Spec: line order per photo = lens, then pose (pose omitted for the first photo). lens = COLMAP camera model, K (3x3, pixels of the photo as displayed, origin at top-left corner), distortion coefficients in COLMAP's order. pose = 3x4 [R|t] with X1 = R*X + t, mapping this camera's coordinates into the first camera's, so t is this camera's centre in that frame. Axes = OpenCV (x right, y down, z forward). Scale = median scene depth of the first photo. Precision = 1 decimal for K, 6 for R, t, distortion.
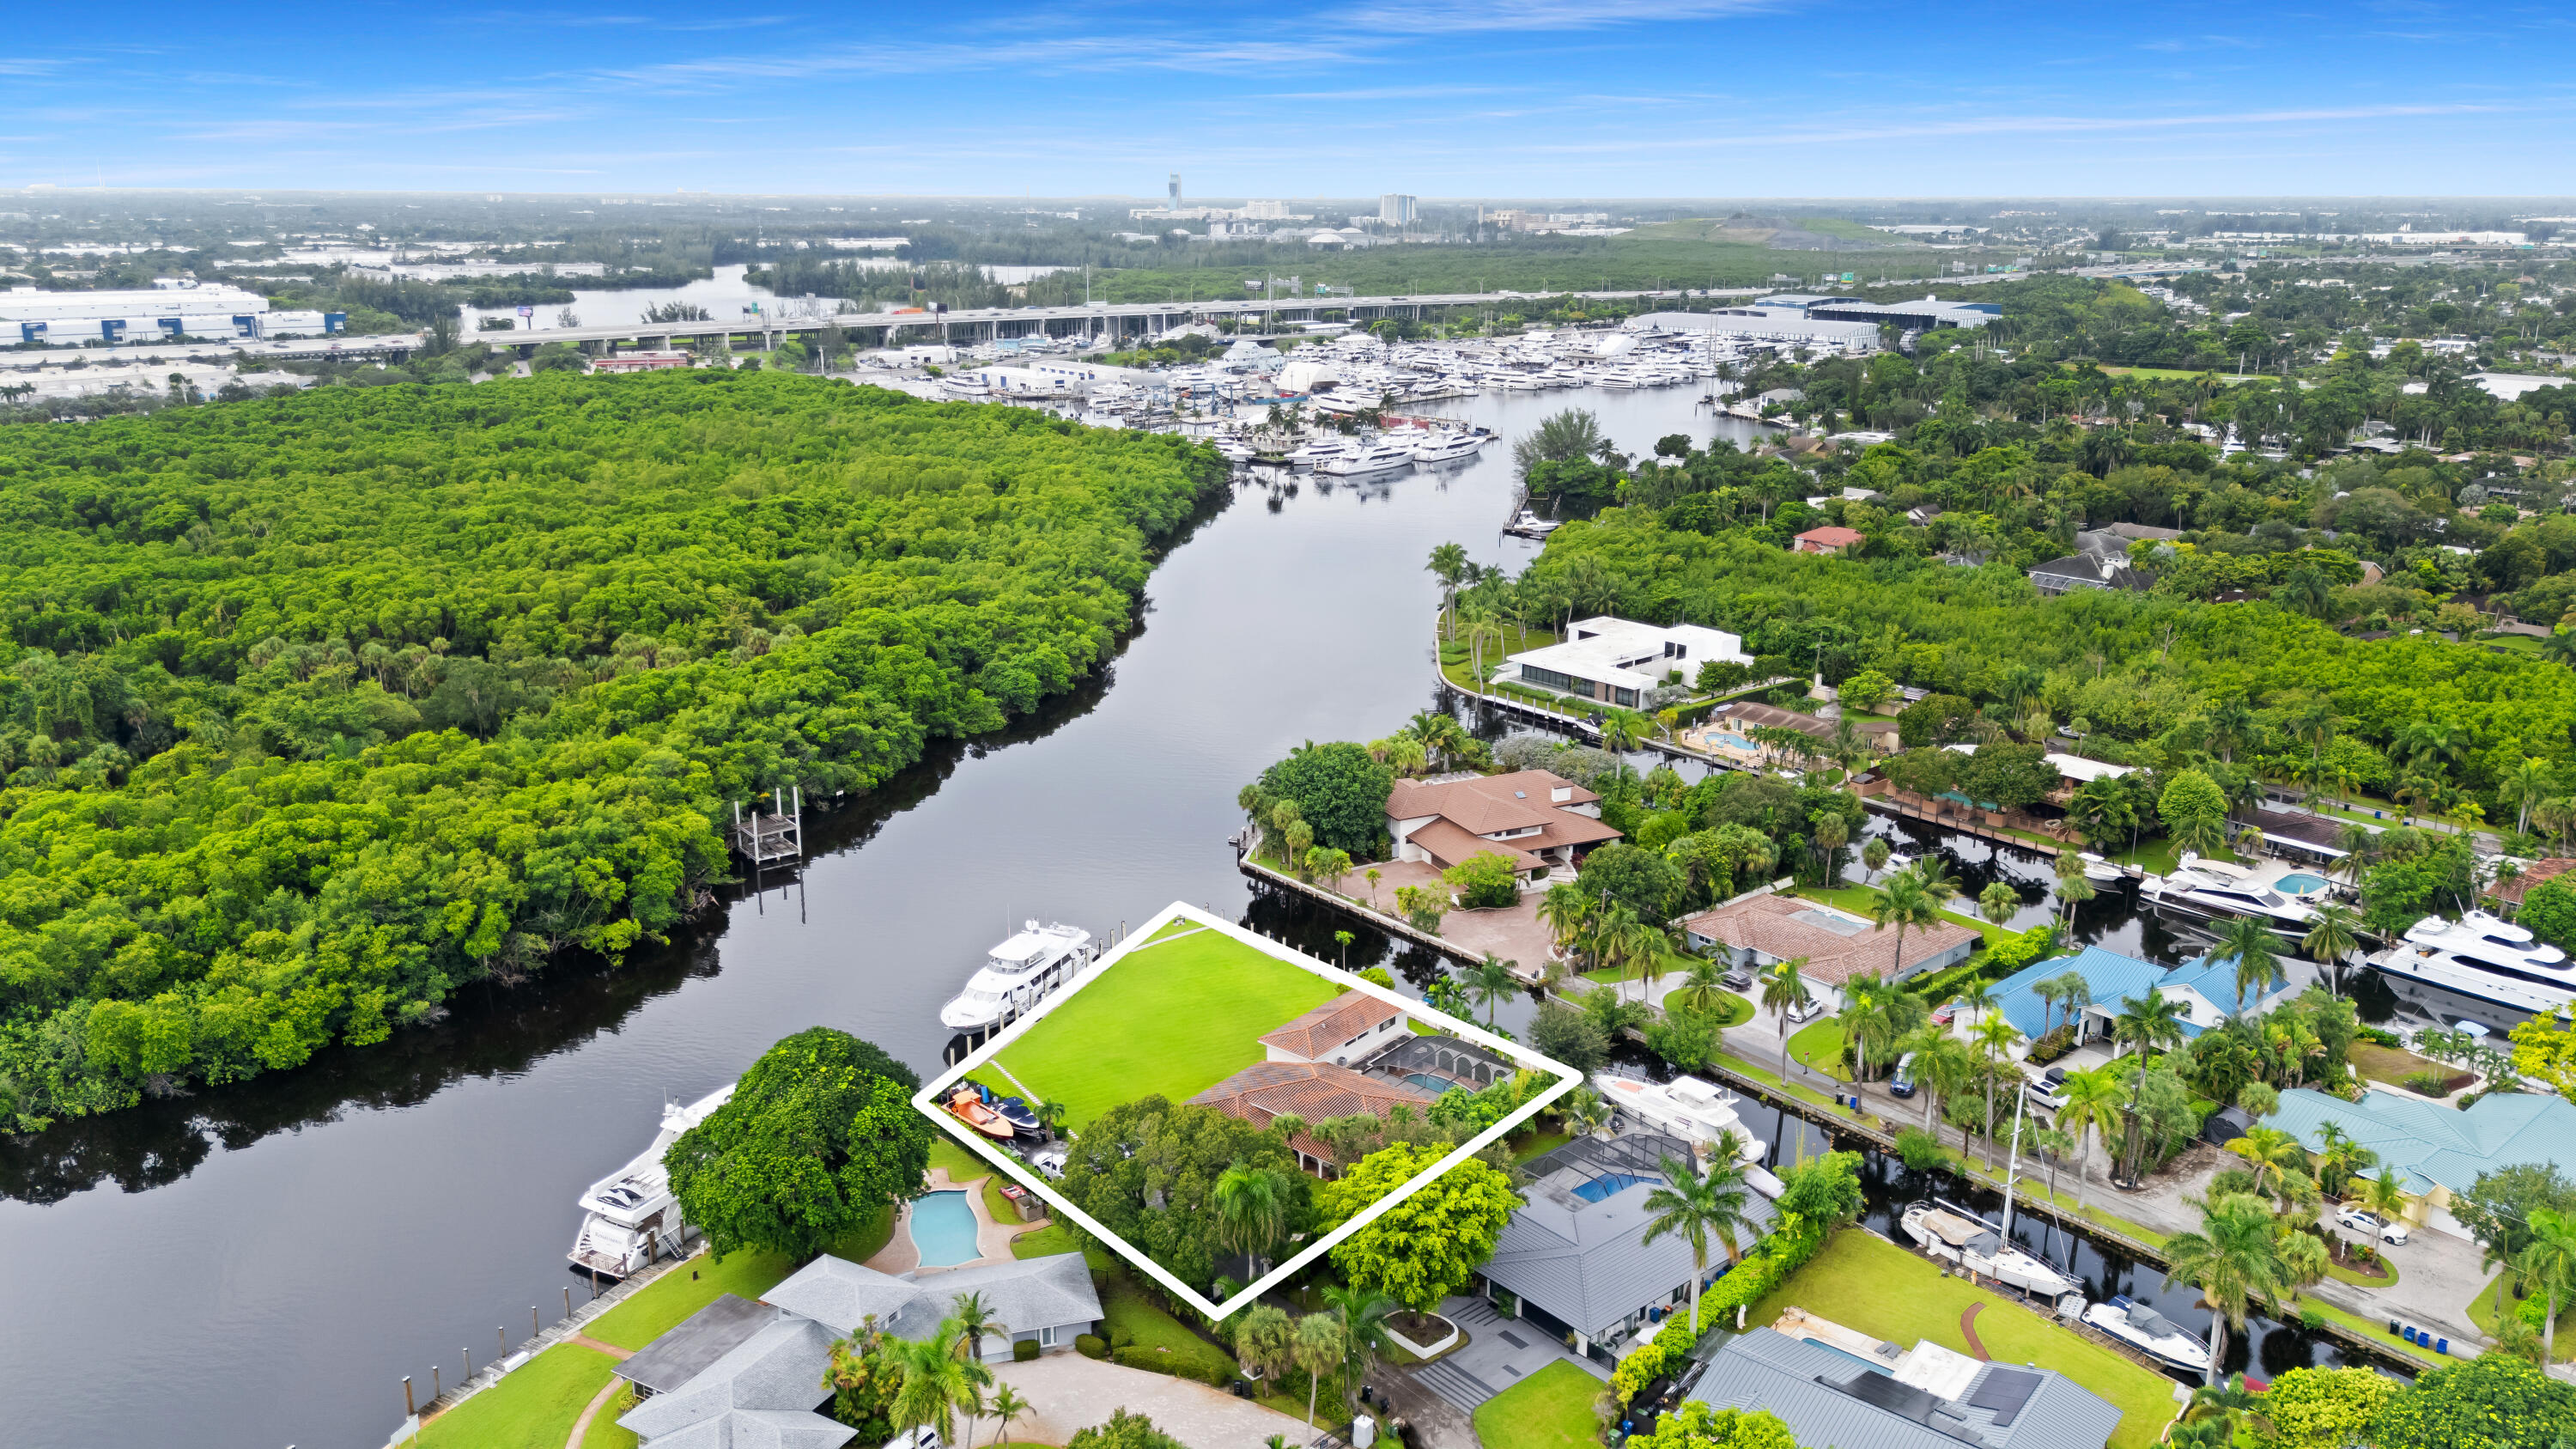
lens RADIAL K [[1855.3, 0, 1280.3], [0, 1855.3, 722.9], [0, 0, 1]] dist [0.067837, -0.081259]
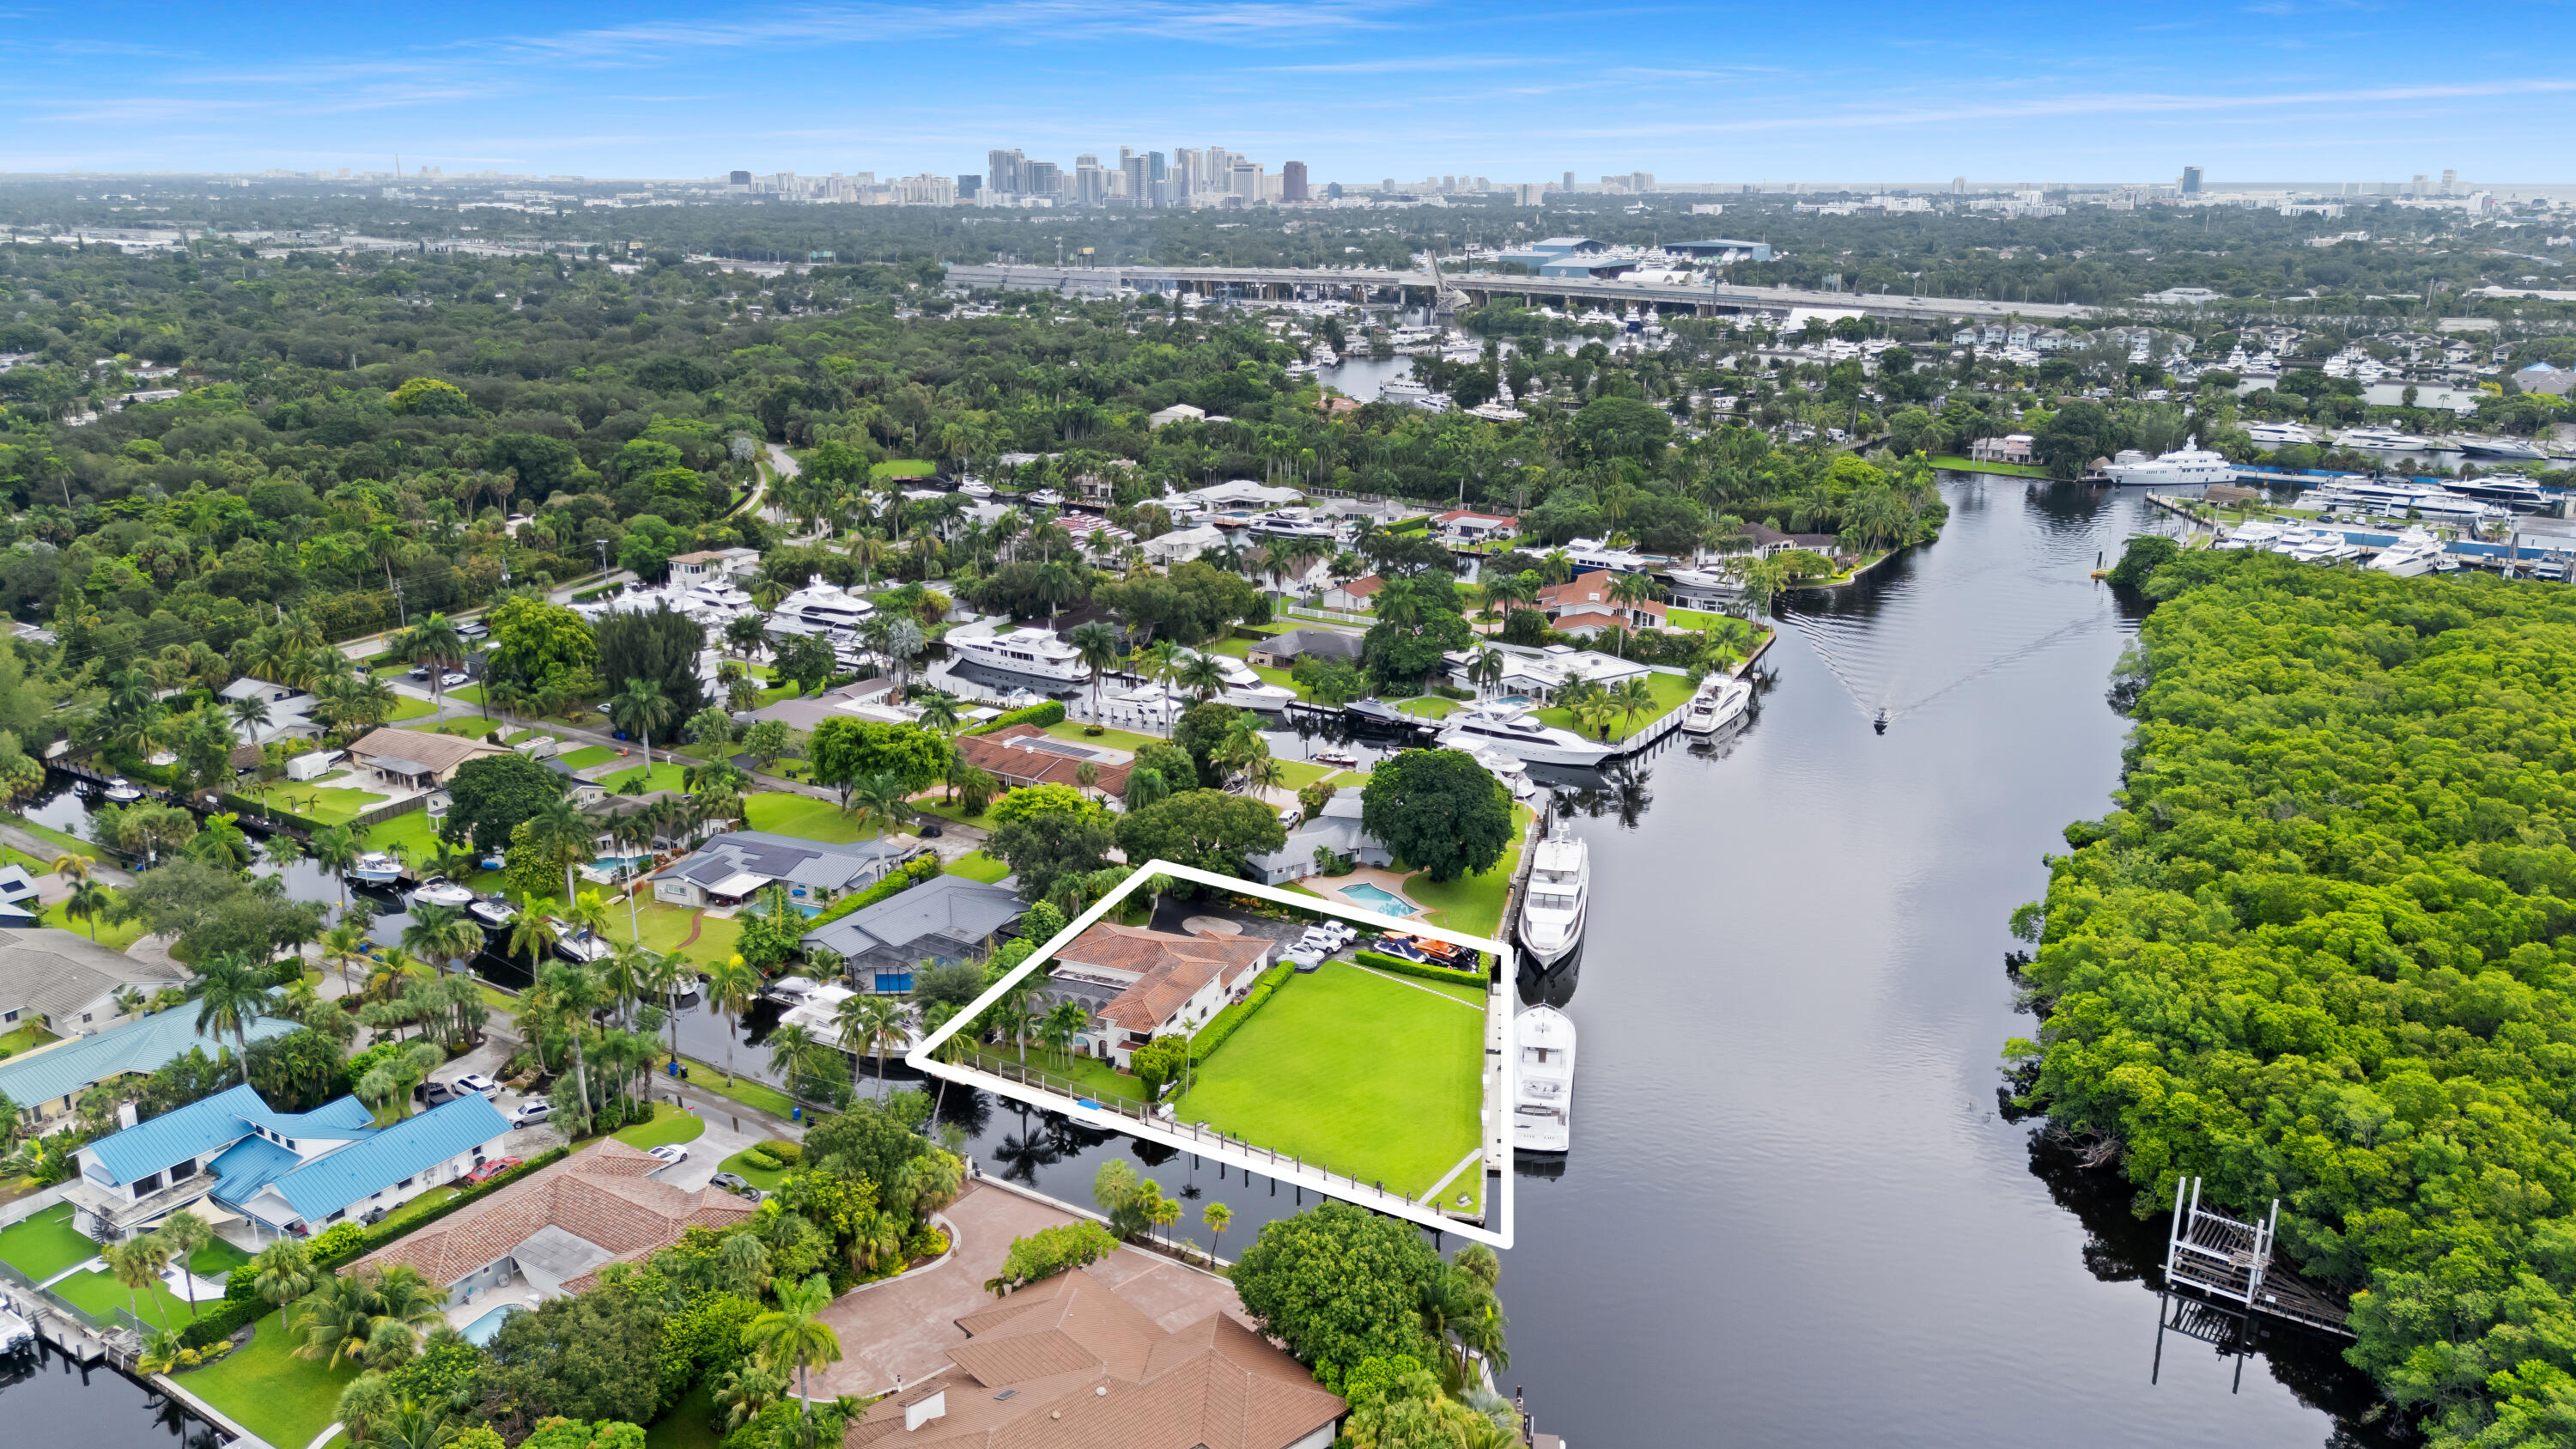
lens RADIAL K [[1855.3, 0, 1280.3], [0, 1855.3, 722.9], [0, 0, 1]] dist [0.067837, -0.081259]
pose [[-0.961904, 0.067994, -0.264797, 0.135752], [-0.080164, 0.855854, 0.510967, -0.294436], [0.261371, 0.512728, -0.817799, 1.042161]]
